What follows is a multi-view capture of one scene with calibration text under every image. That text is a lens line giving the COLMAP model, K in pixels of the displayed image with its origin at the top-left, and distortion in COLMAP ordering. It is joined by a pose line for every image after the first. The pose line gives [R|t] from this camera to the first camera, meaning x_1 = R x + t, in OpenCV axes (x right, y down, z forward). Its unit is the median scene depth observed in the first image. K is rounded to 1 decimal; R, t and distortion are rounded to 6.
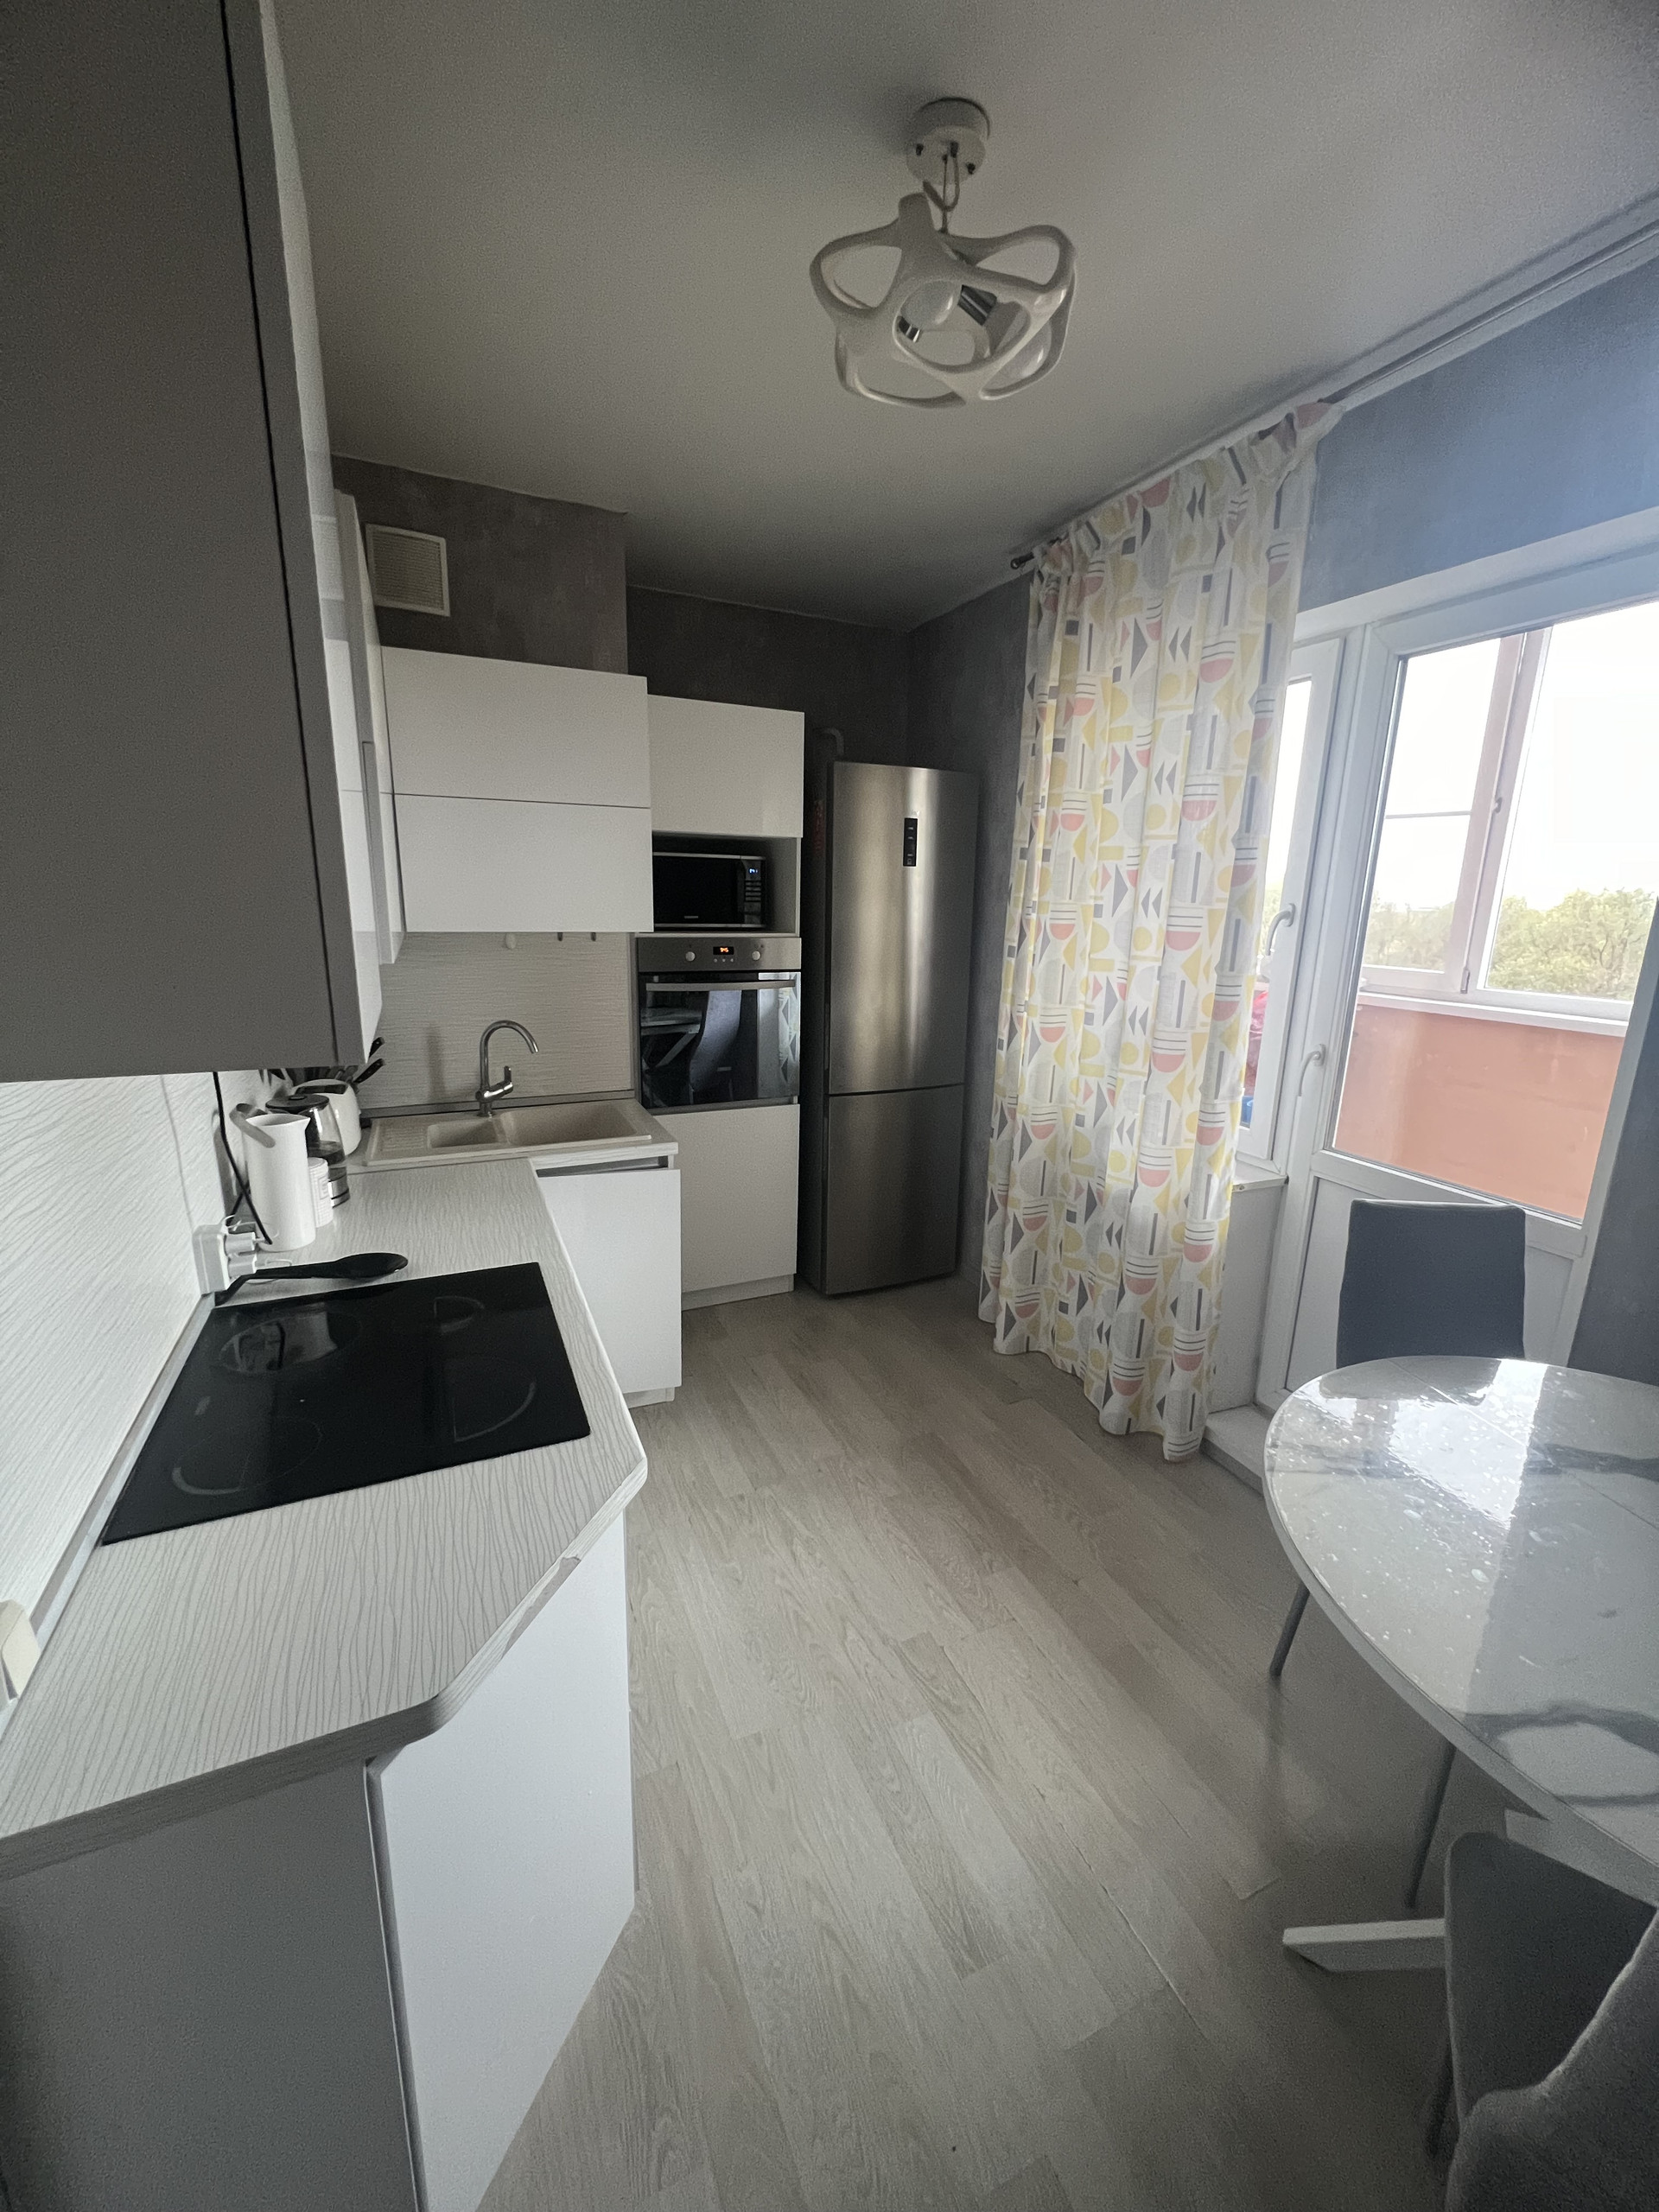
lens RADIAL K [[891.2, 0, 838.4], [0, 891.2, 1106.8], [0, 0, 1]] dist [0.000022, 0.000019]
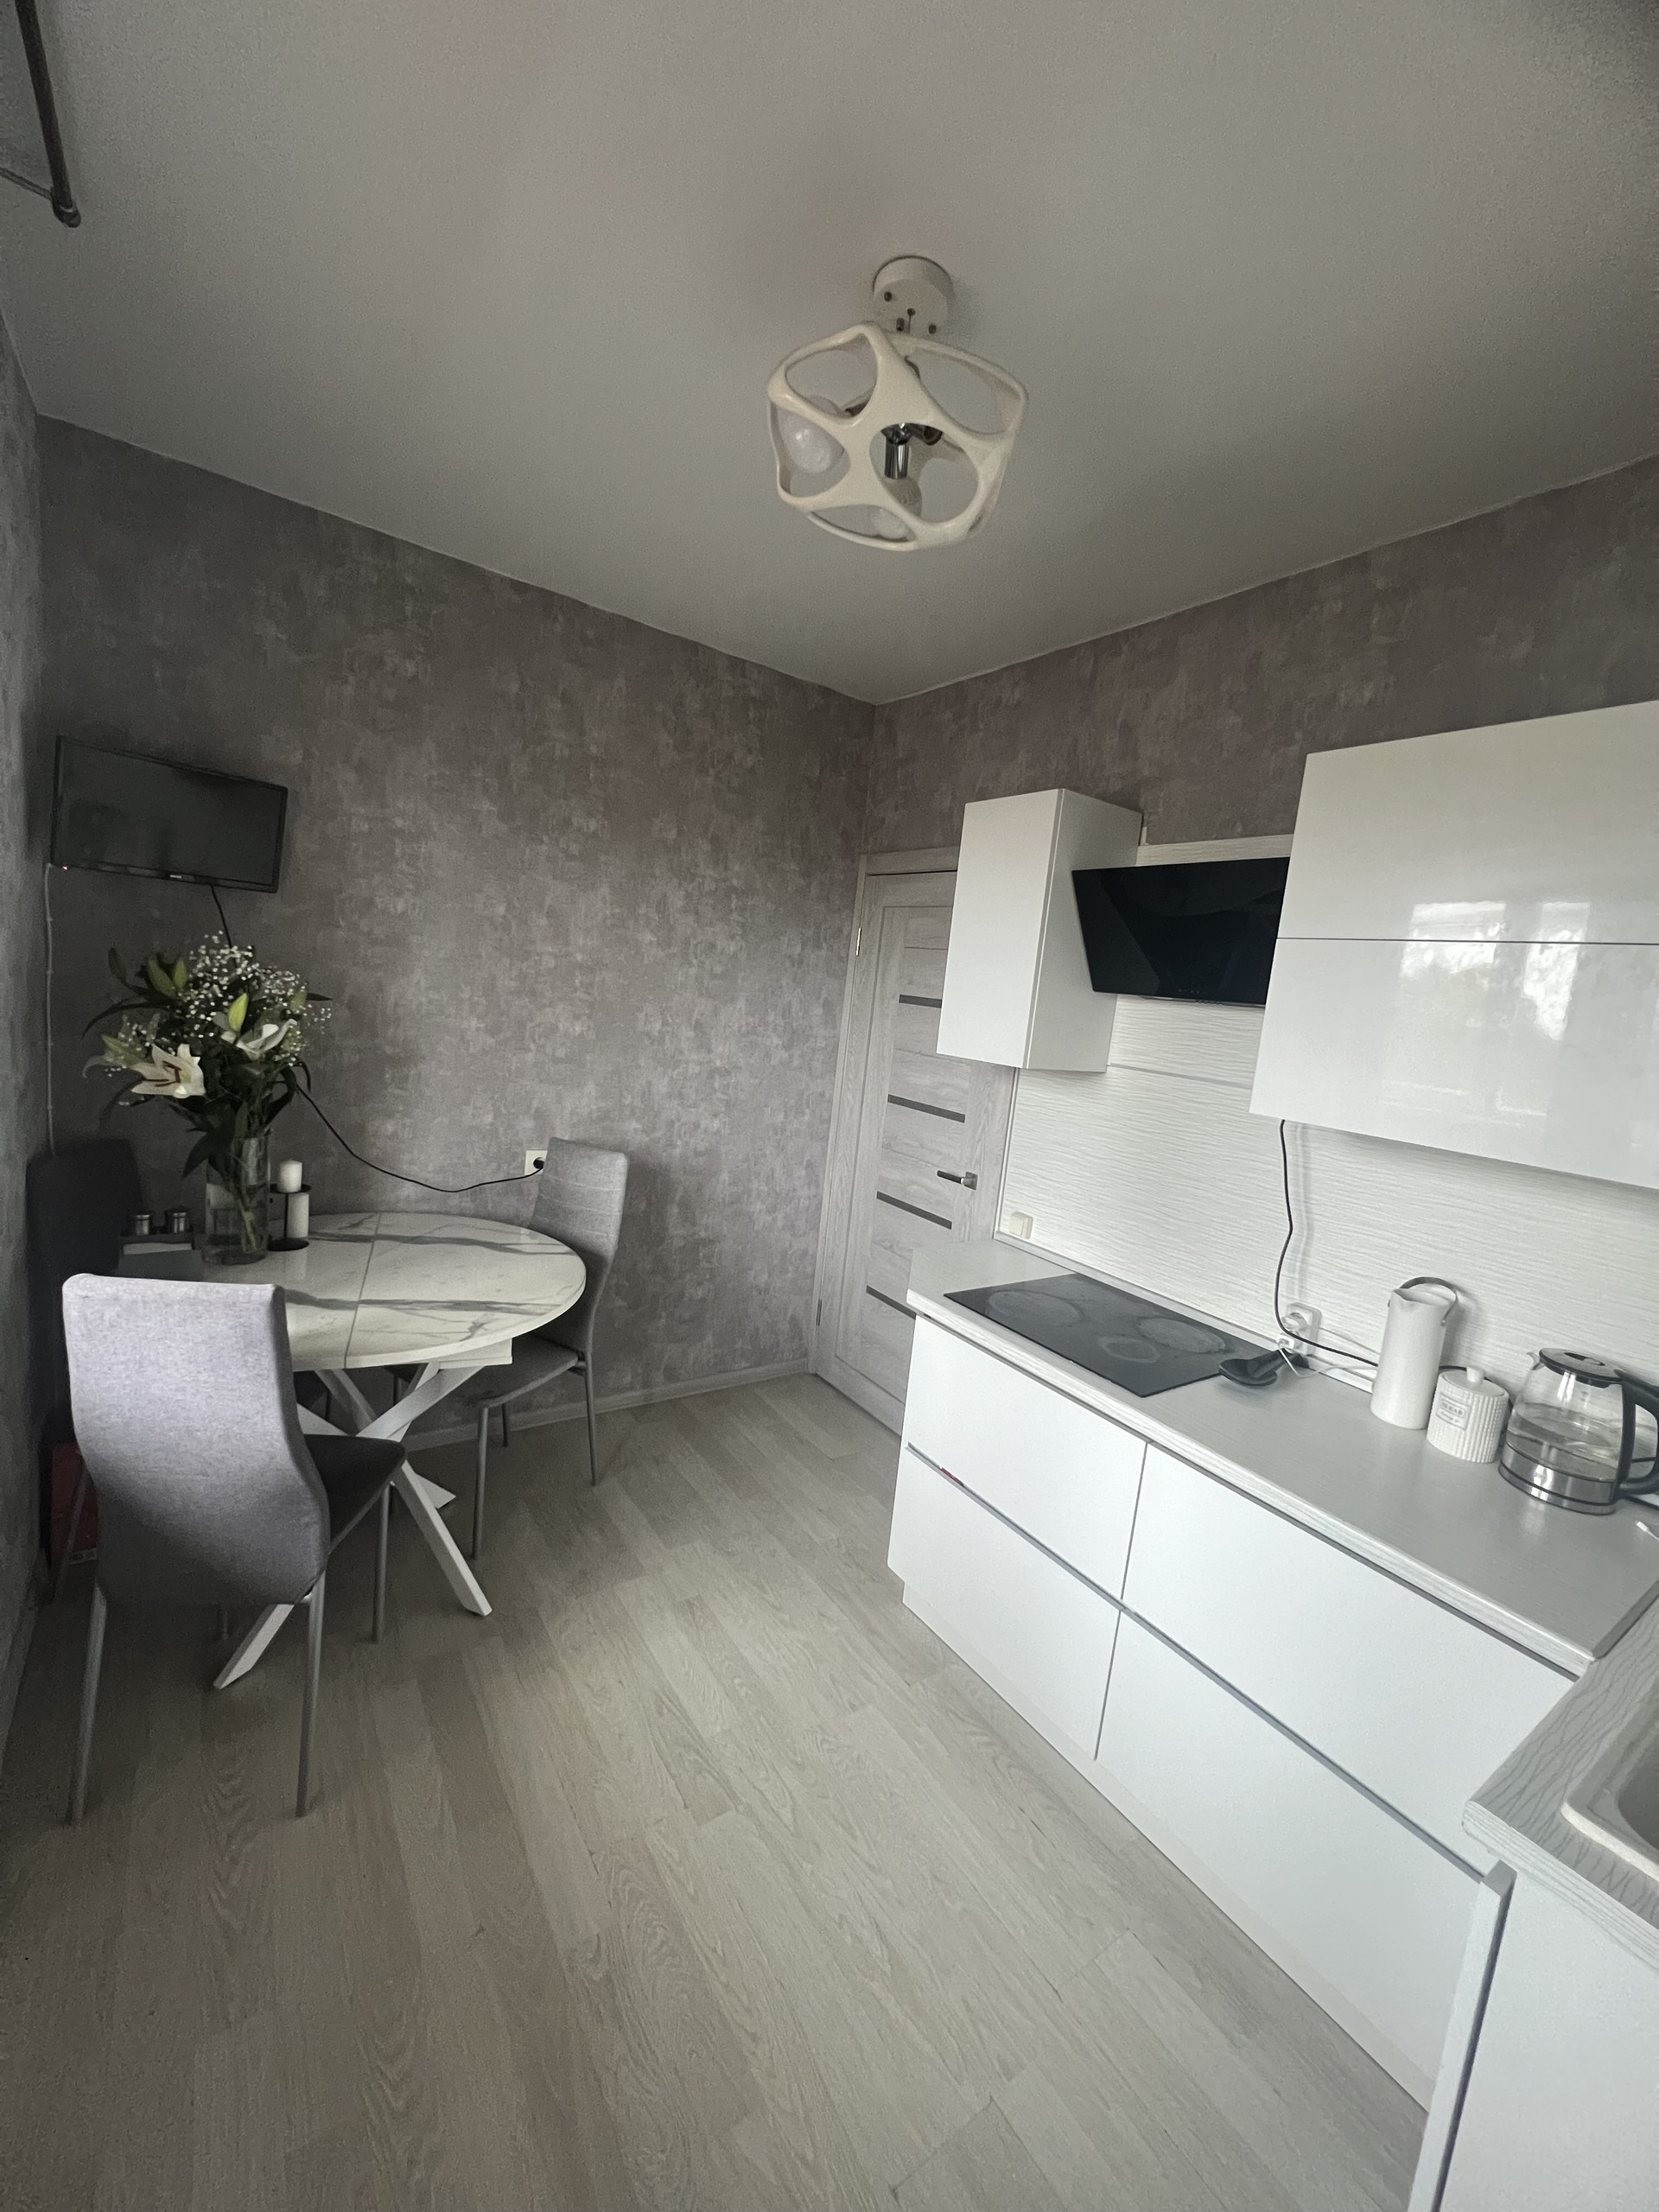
lens RADIAL K [[891.2, 0, 837.2], [0, 891.2, 1105.5], [0, 0, 1]] dist [0.000022, 0.000019]
pose [[-0.975300, -0.106643, -0.193436, 0.227745], [-0.169242, 0.923530, 0.344165, -0.411292], [0.141941, 0.368402, -0.918767, 1.660948]]
